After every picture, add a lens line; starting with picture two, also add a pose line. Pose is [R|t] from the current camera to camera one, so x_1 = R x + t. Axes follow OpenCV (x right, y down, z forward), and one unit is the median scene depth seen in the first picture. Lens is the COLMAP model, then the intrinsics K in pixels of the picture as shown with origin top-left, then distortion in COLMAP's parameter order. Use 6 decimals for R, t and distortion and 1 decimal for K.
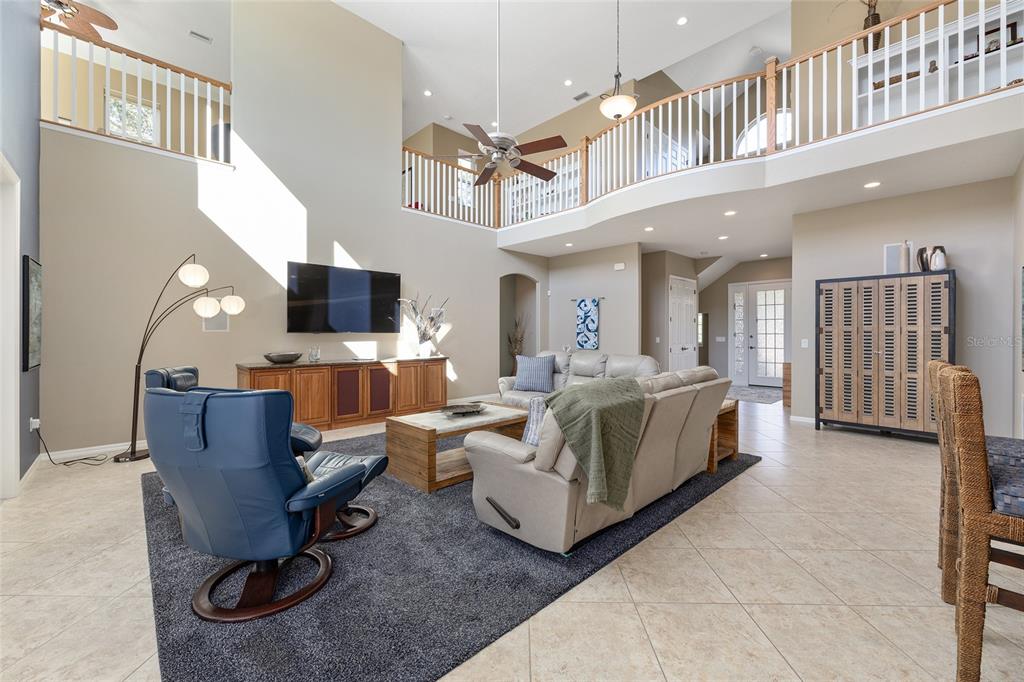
lens RADIAL K [[411.9, 0, 511.2], [0, 411.9, 331.5], [0, 0, 1]] dist [0.000843, -0.000001]
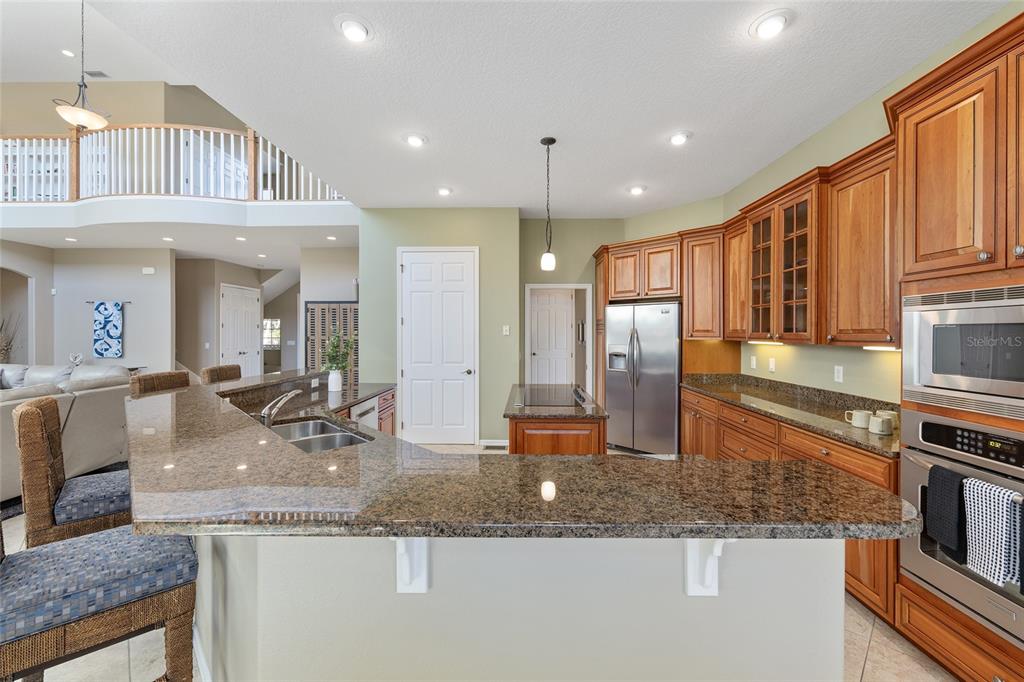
lens RADIAL K [[411.9, 0, 510.2], [0, 411.9, 334.5], [0, 0, 1]] dist [0.000843, -0.000001]
pose [[0.705958, -0.003043, 0.708247, 0.295377], [-0.003634, 0.999962, 0.007919, -0.032715], [-0.708244, -0.008164, 0.705920, -0.461951]]
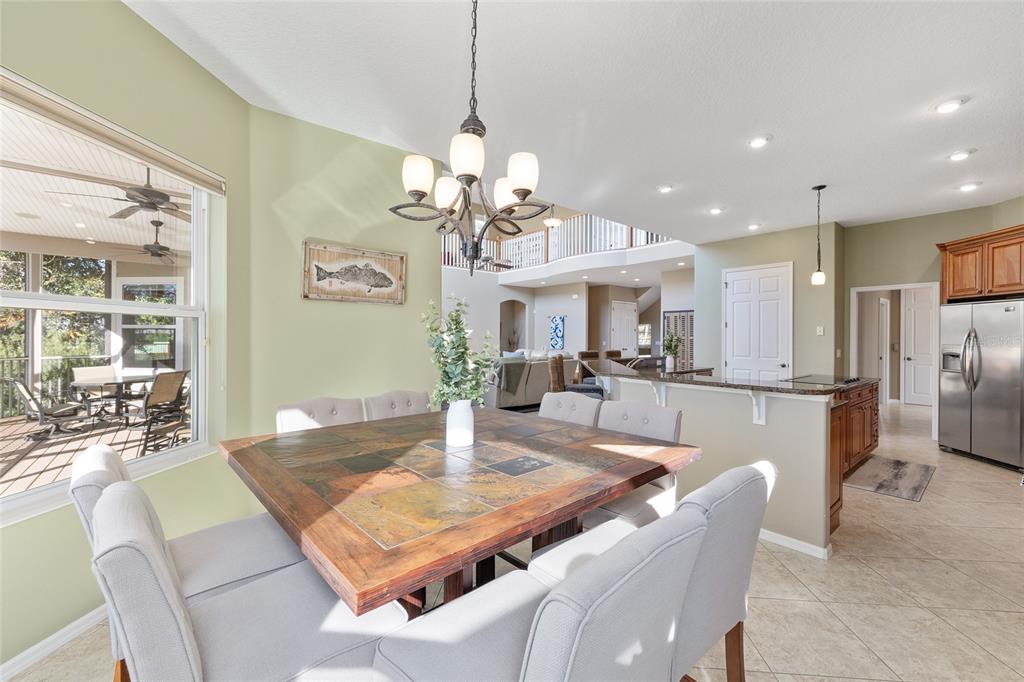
lens RADIAL K [[411.9, 0, 517.9], [0, 411.9, 337.6], [0, 0, 1]] dist [0.000843, -0.000001]
pose [[0.998745, 0.004234, -0.049910, 0.204350], [-0.003813, 0.999956, 0.008524, -0.021972], [0.049944, -0.008323, 0.998717, -0.981087]]
